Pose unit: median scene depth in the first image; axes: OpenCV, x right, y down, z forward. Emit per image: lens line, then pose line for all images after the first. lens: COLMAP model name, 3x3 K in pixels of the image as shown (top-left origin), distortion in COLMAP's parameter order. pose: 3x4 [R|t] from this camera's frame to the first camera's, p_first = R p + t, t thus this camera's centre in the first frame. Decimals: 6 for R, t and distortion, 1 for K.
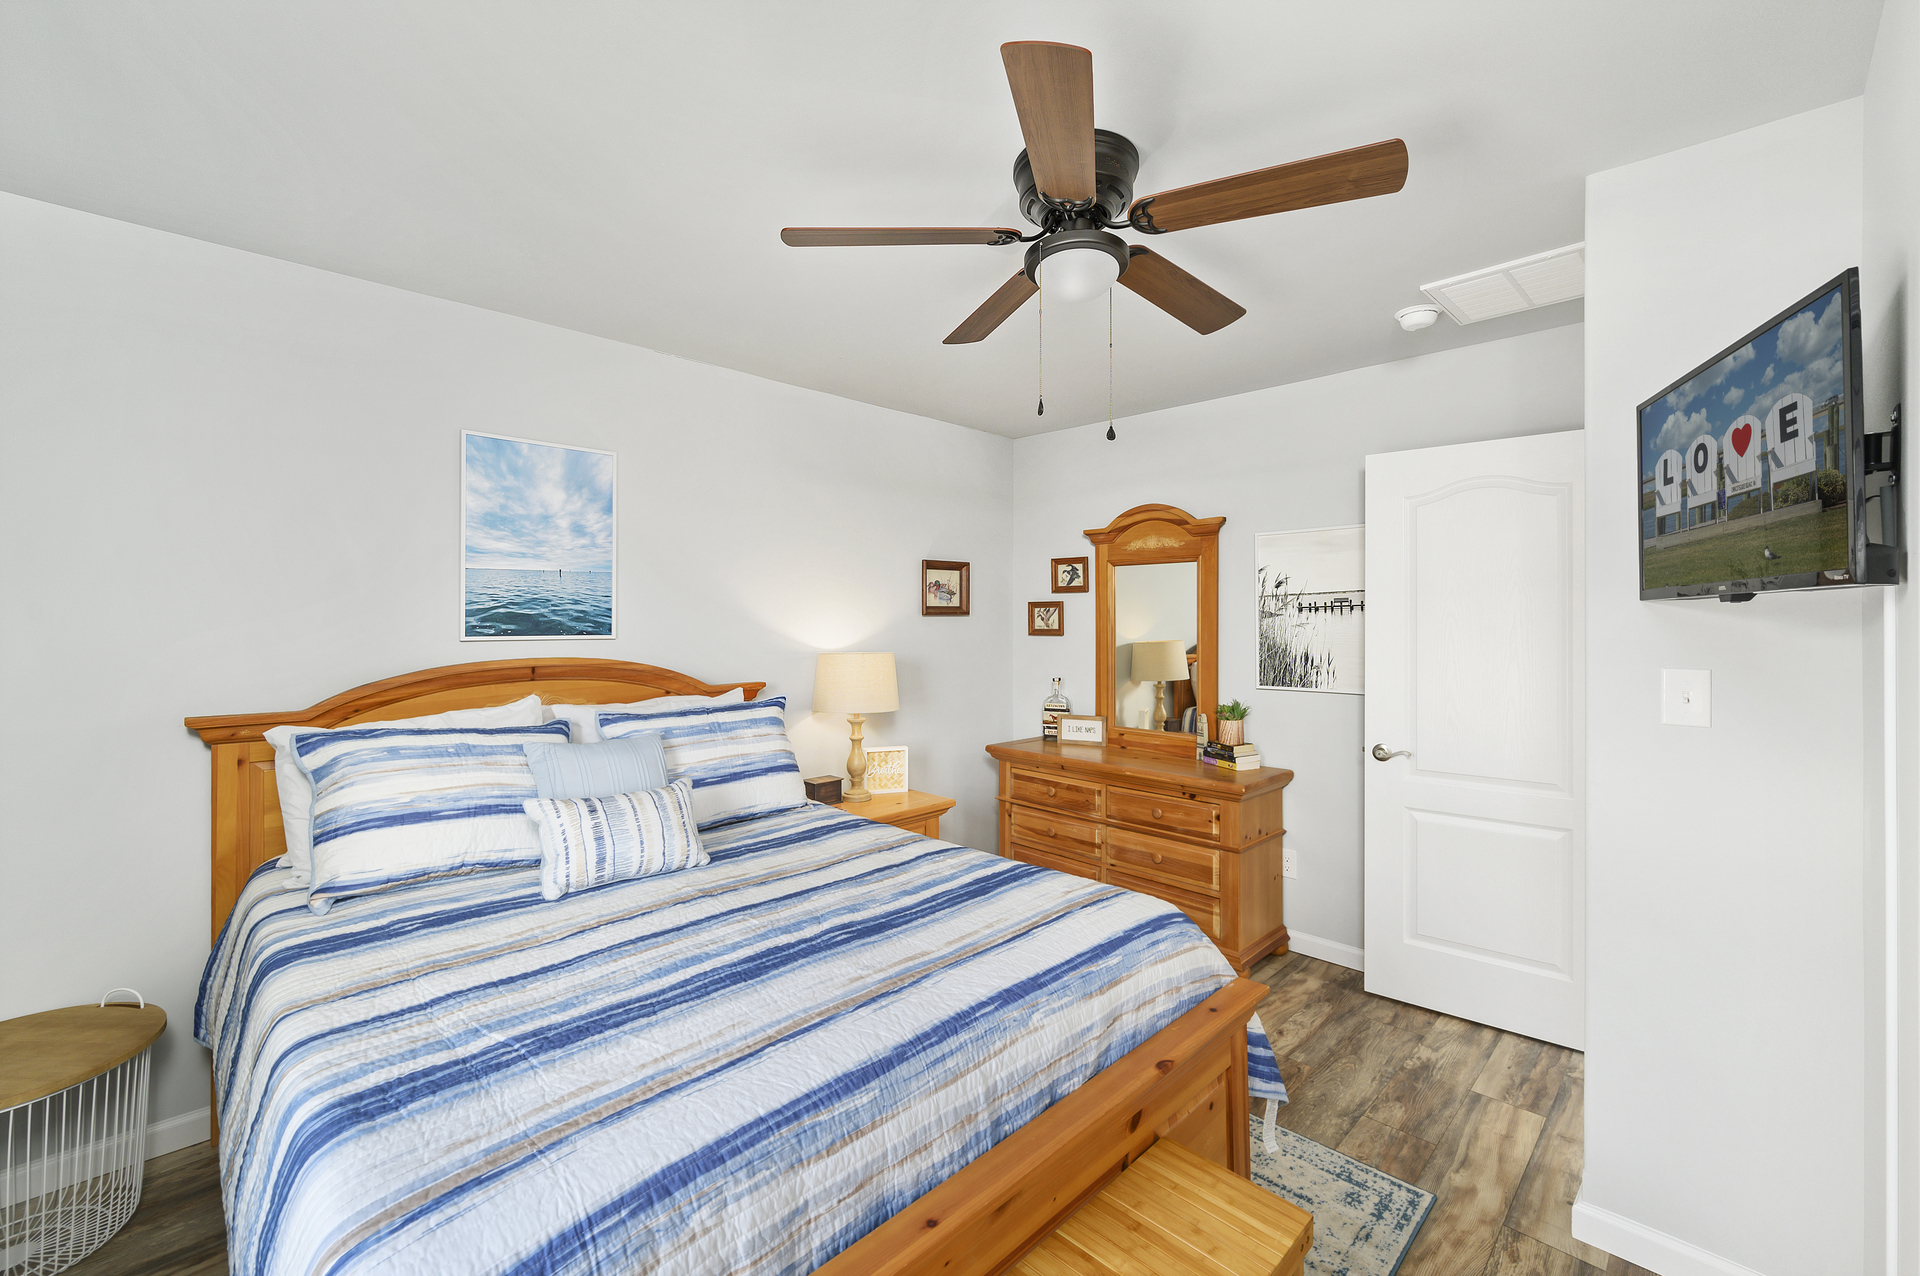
lens RADIAL K [[781.5, 0, 971.2], [0, 781.5, 615.0], [0, 0, 1]] dist [-0.000272, 0.000216]
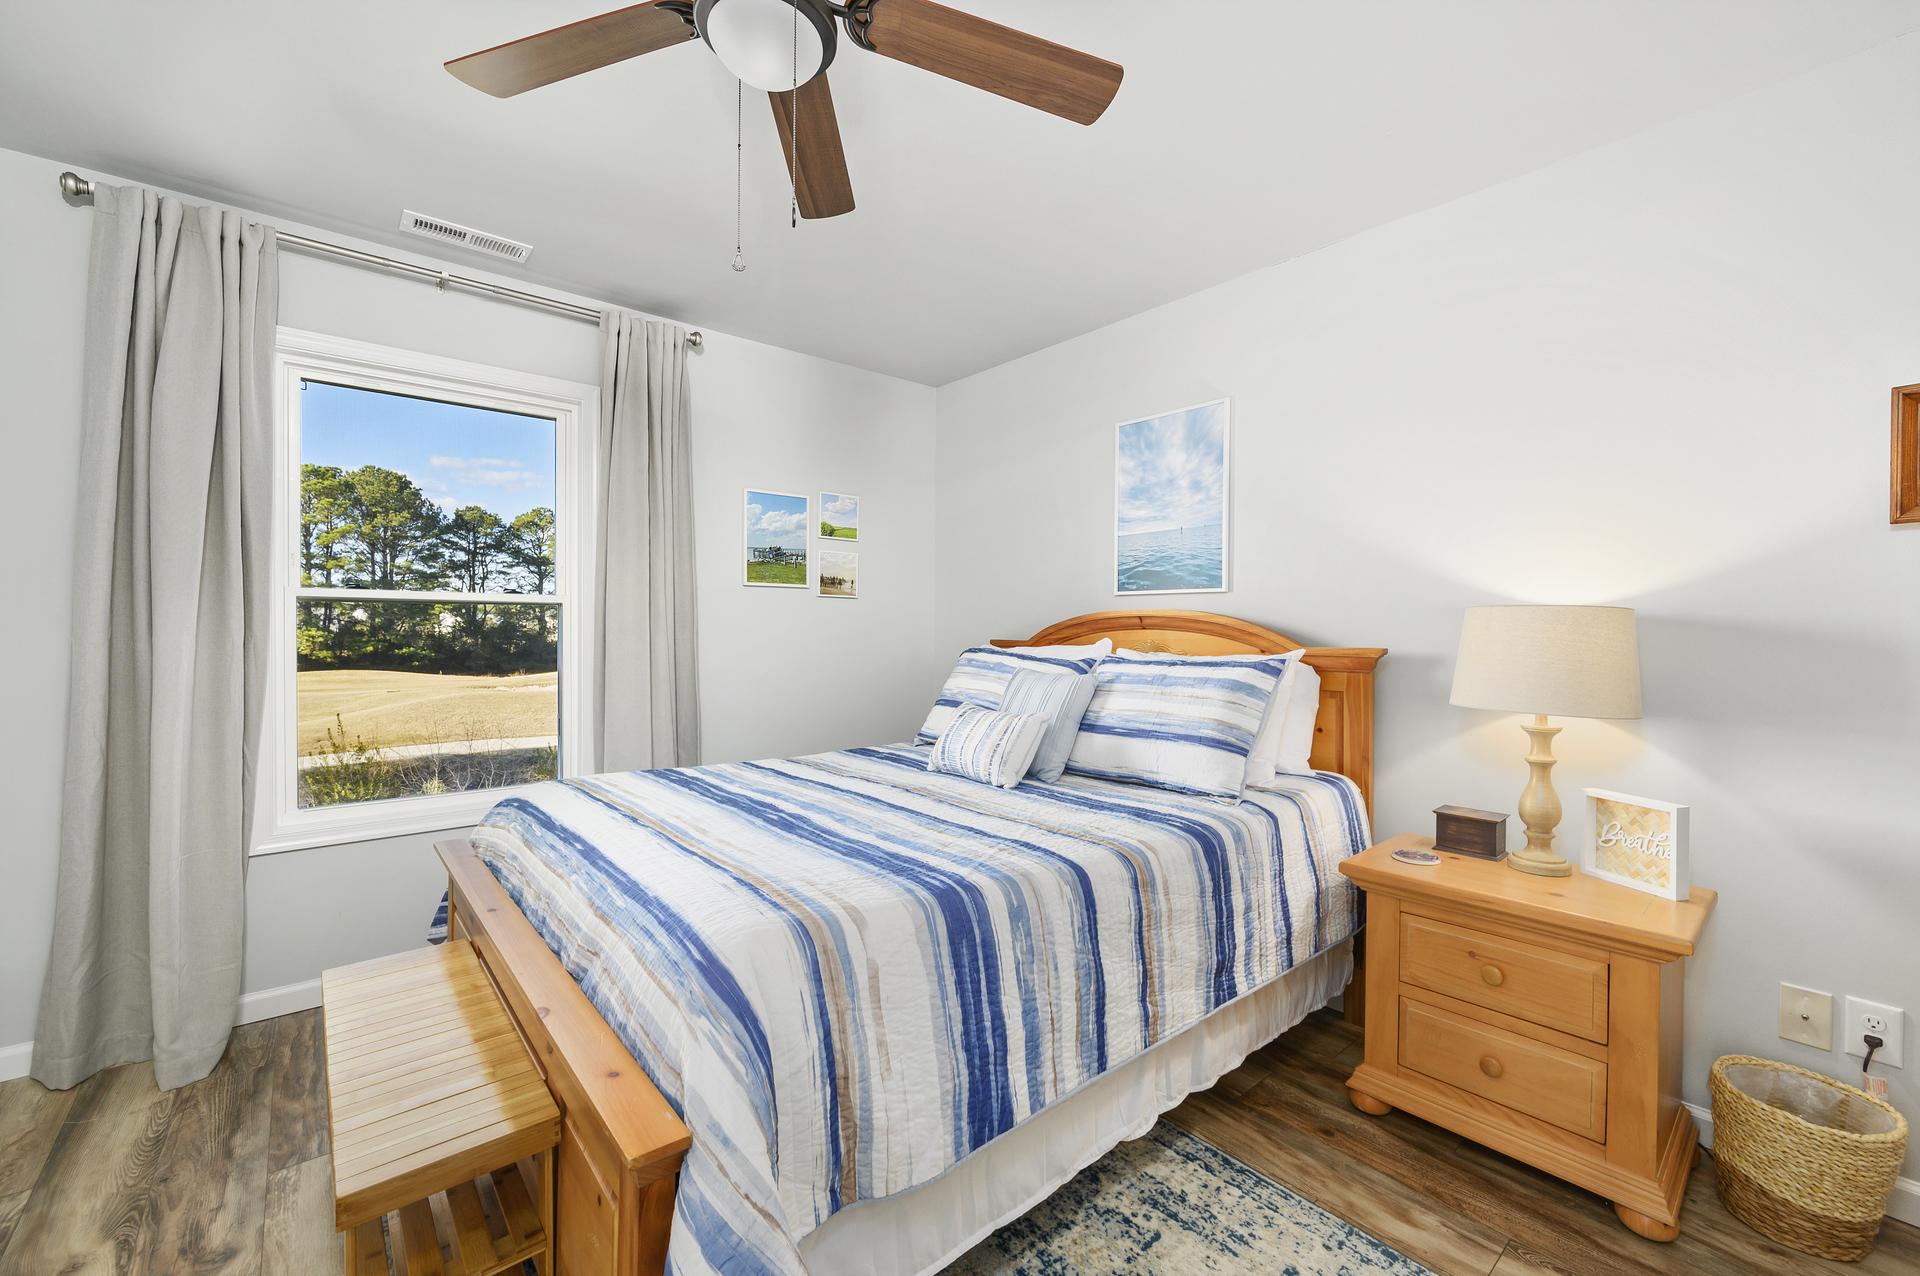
lens RADIAL K [[769.5, 0, 960.0], [0, 769.5, 638.0], [0, 0, 1]] dist [-0.000220, 0.000012]
pose [[-0.076585, 0.015770, -0.996938, 0.566814], [0.001507, 0.999876, 0.015701, 0.078991], [0.997062, -0.000300, -0.076600, 0.820072]]
